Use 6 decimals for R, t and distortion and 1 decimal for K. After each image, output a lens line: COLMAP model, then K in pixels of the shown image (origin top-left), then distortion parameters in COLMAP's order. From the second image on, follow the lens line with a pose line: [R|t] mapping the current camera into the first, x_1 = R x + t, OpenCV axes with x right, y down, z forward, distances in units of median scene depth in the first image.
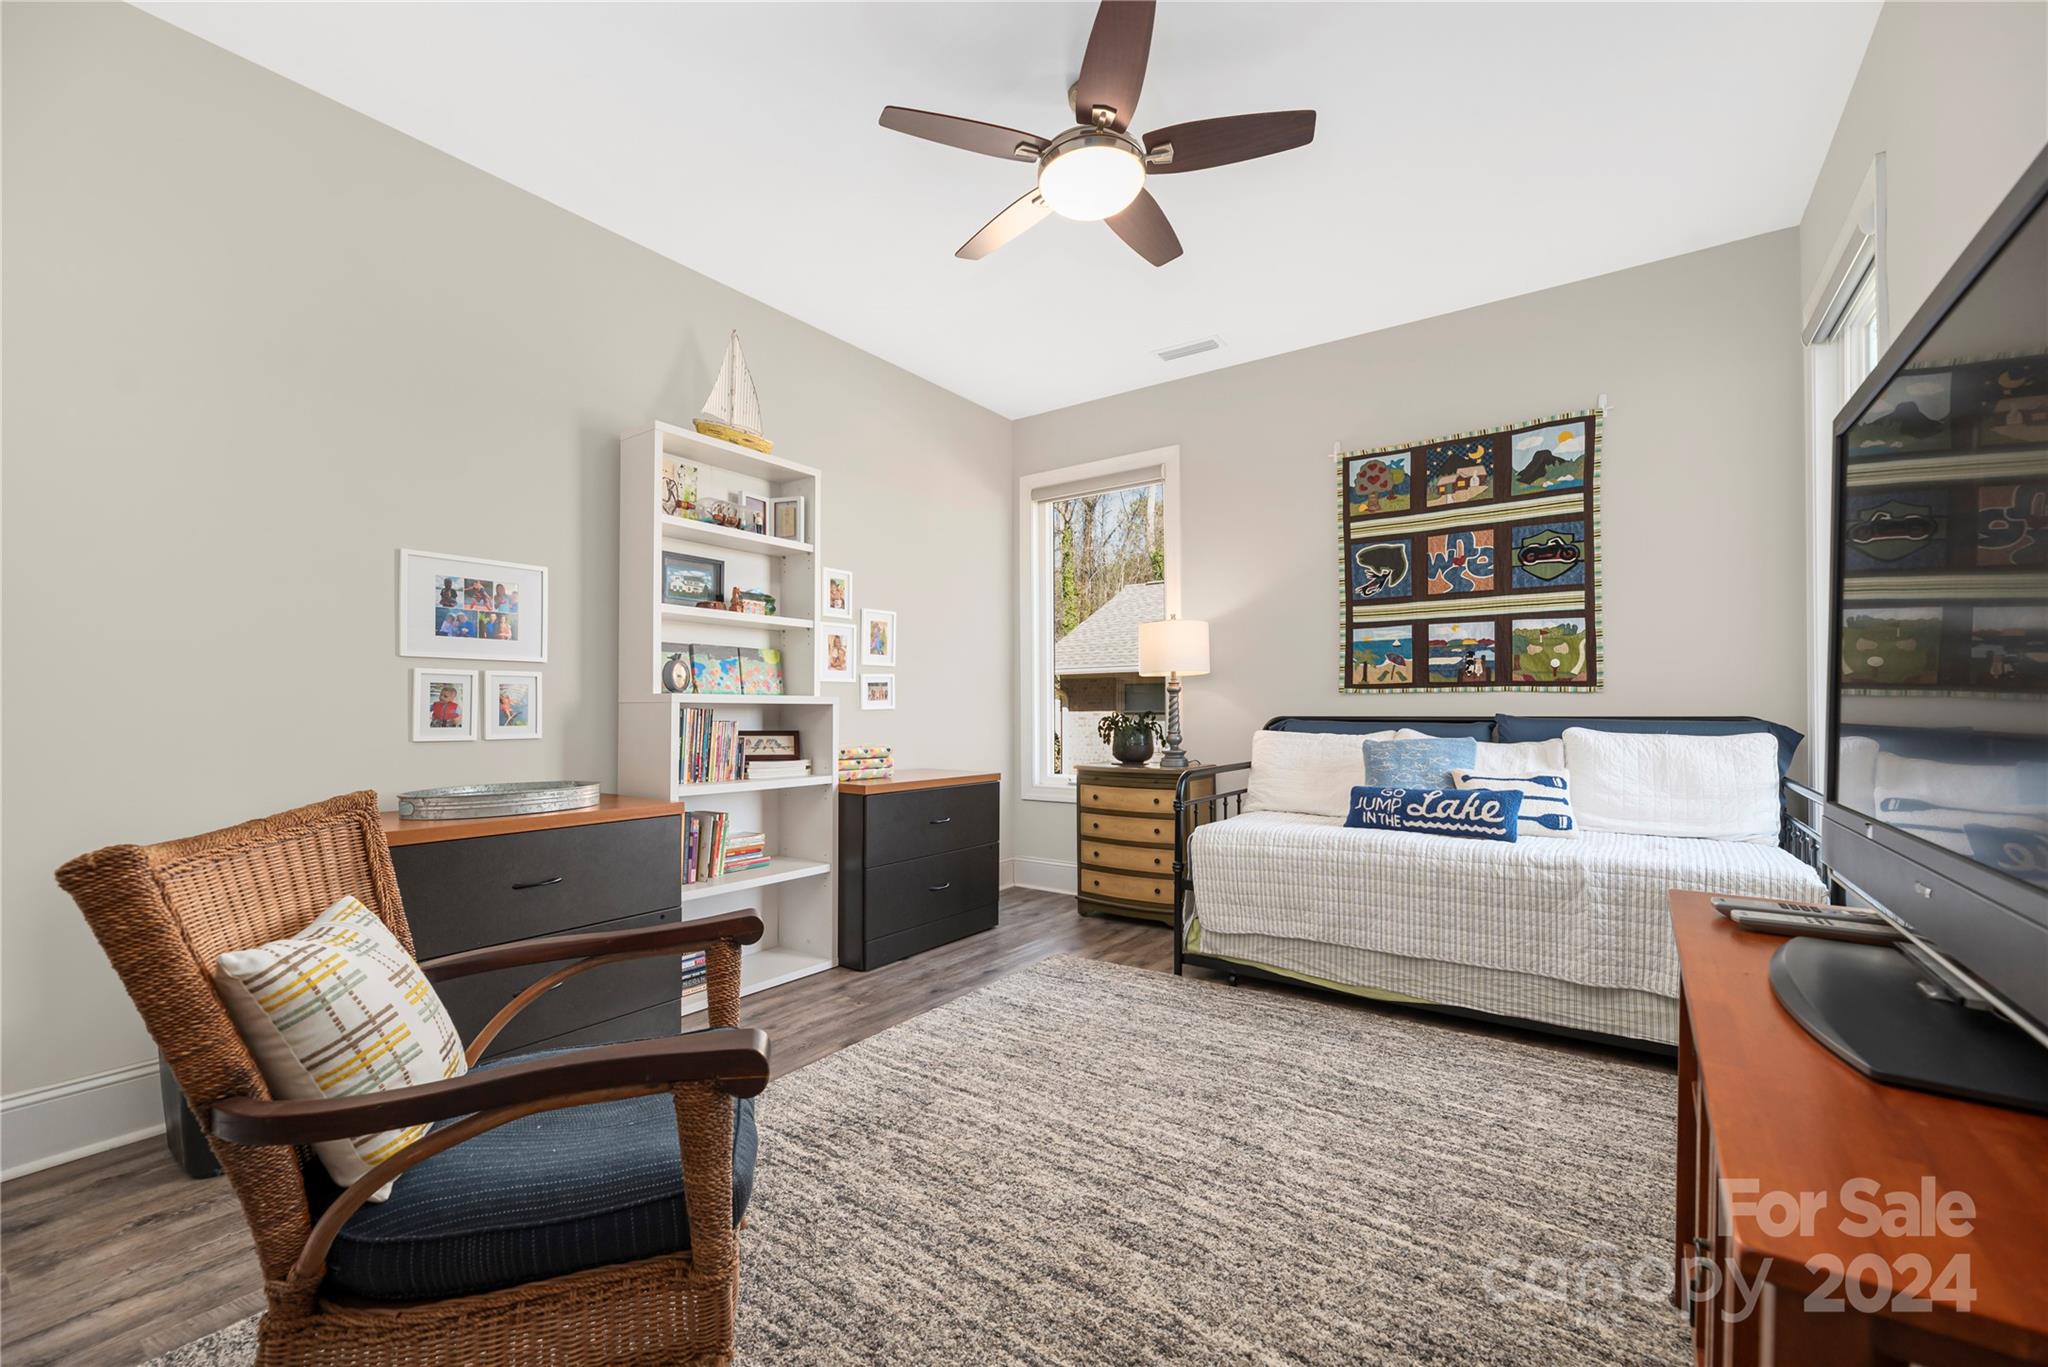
lens RADIAL K [[839.6, 0, 1018.7], [0, 839.6, 695.4], [0, 0, 1]] dist [-0.001529, 0.000577]
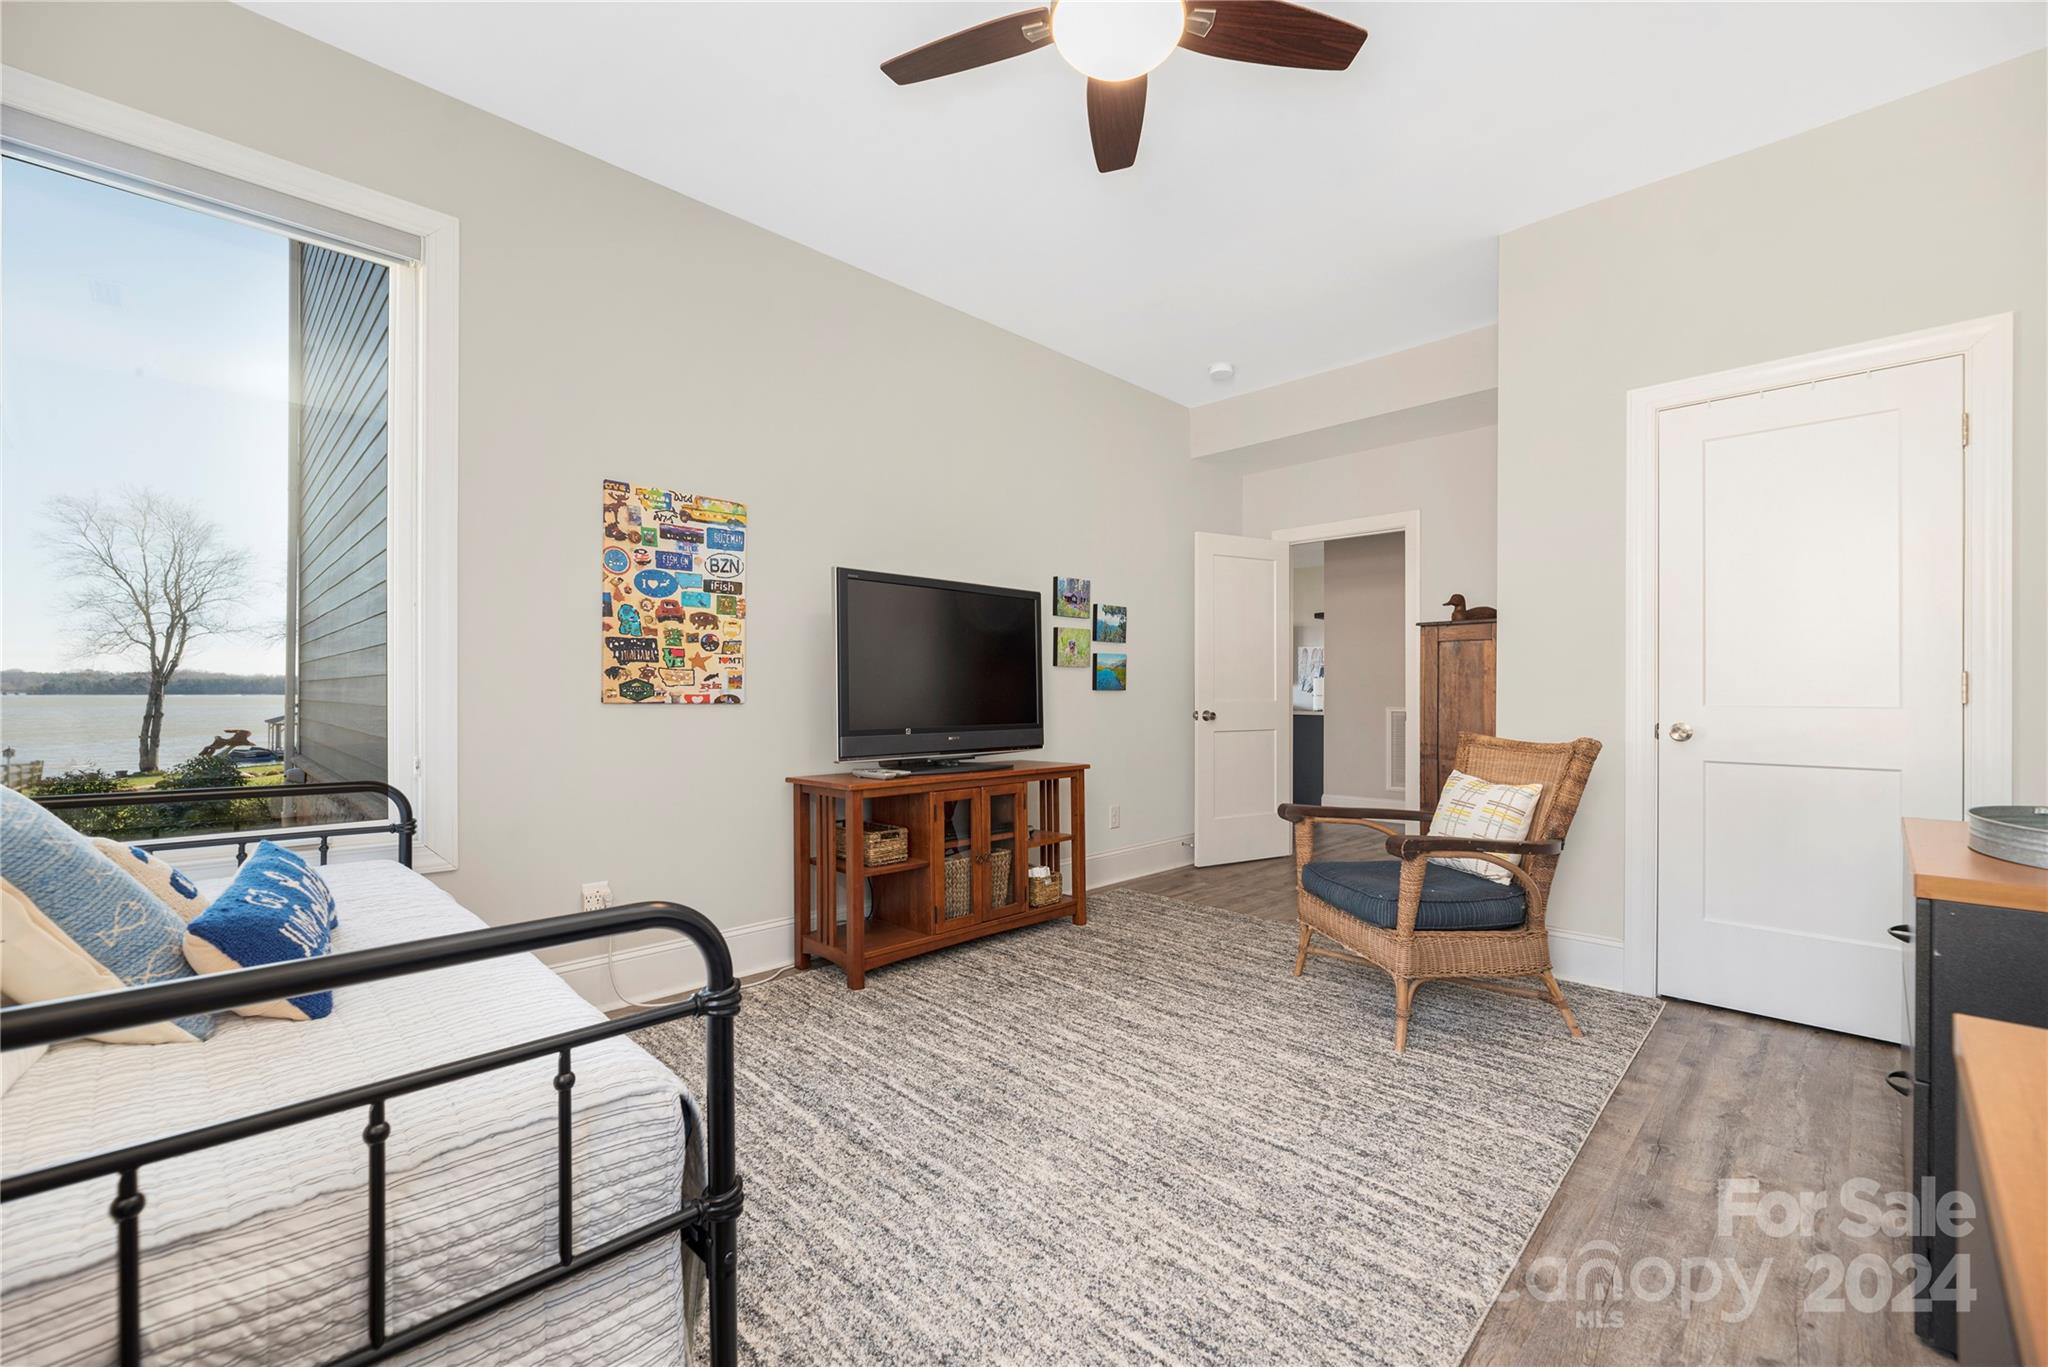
lens RADIAL K [[839.6, 0, 1018.7], [0, 839.6, 695.4], [0, 0, 1]] dist [-0.001529, 0.000577]
pose [[-0.984900, -0.000092, 0.173123, 0.051866], [-0.002368, 0.999913, -0.012940, 0.038749], [-0.173107, -0.013154, -0.984815, 2.159109]]
